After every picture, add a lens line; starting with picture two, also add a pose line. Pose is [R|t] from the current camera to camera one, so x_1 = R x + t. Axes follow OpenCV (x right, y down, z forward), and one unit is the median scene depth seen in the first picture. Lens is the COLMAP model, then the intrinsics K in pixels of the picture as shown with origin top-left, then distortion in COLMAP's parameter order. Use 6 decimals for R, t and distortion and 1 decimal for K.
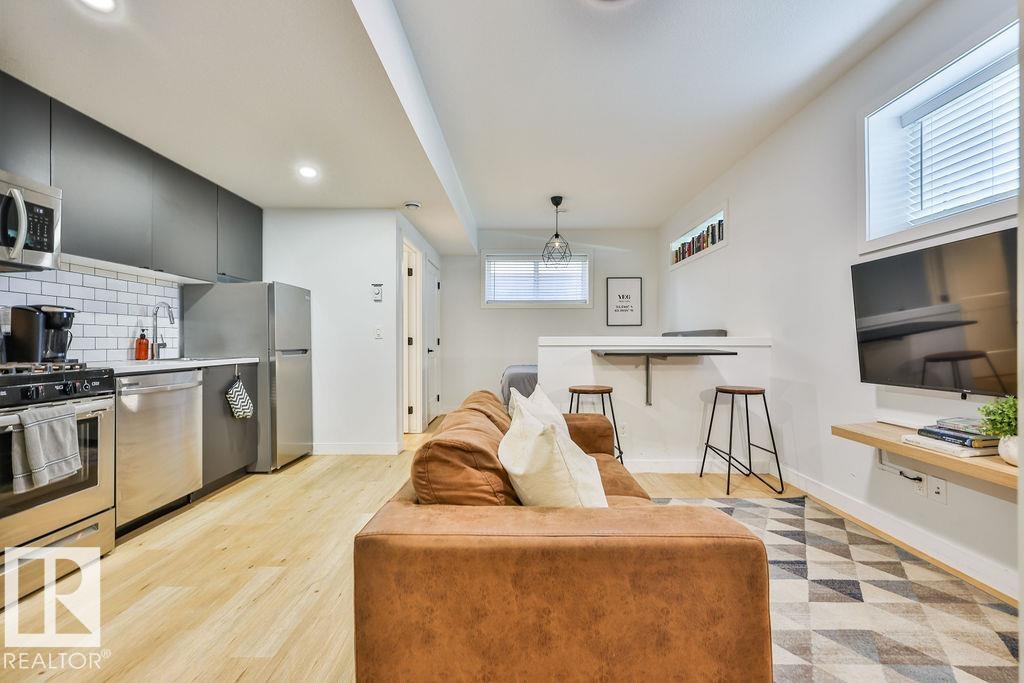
lens RADIAL K [[436.2, 0, 509.2], [0, 436.2, 344.2], [0, 0, 1]] dist [-0.000760, -0.000781]
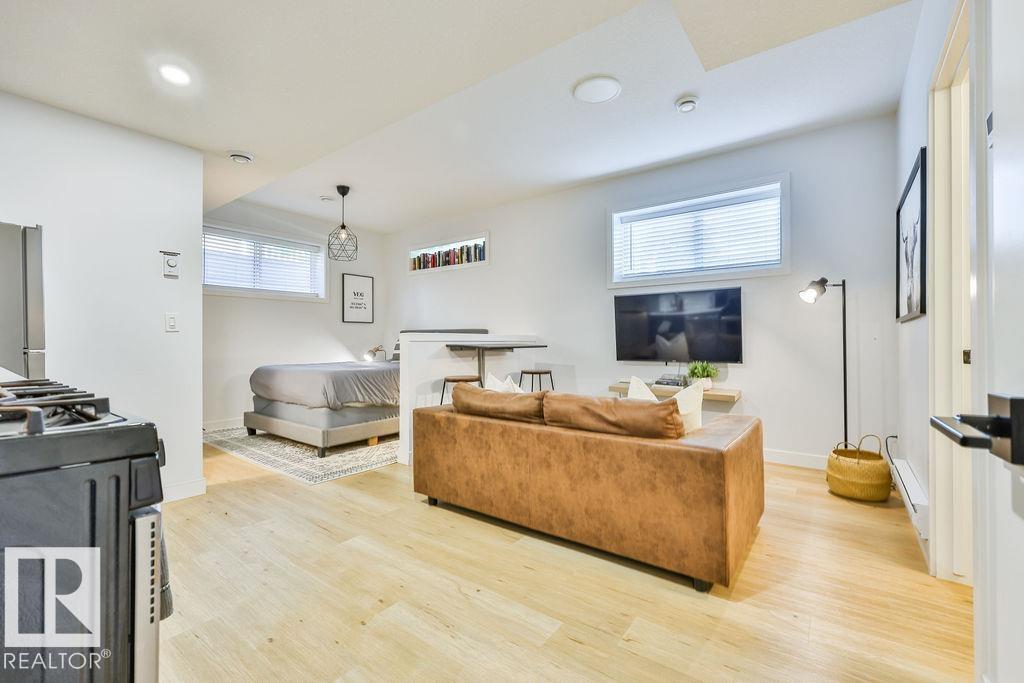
lens RADIAL K [[436.2, 0, 515.1], [0, 436.2, 341.0], [0, 0, 1]] dist [-0.000760, -0.000781]
pose [[0.589846, -0.000993, 0.807515, -0.669862], [0.002313, 0.999997, -0.000460, 0.004282], [-0.807512, 0.002139, 0.589847, 0.201008]]
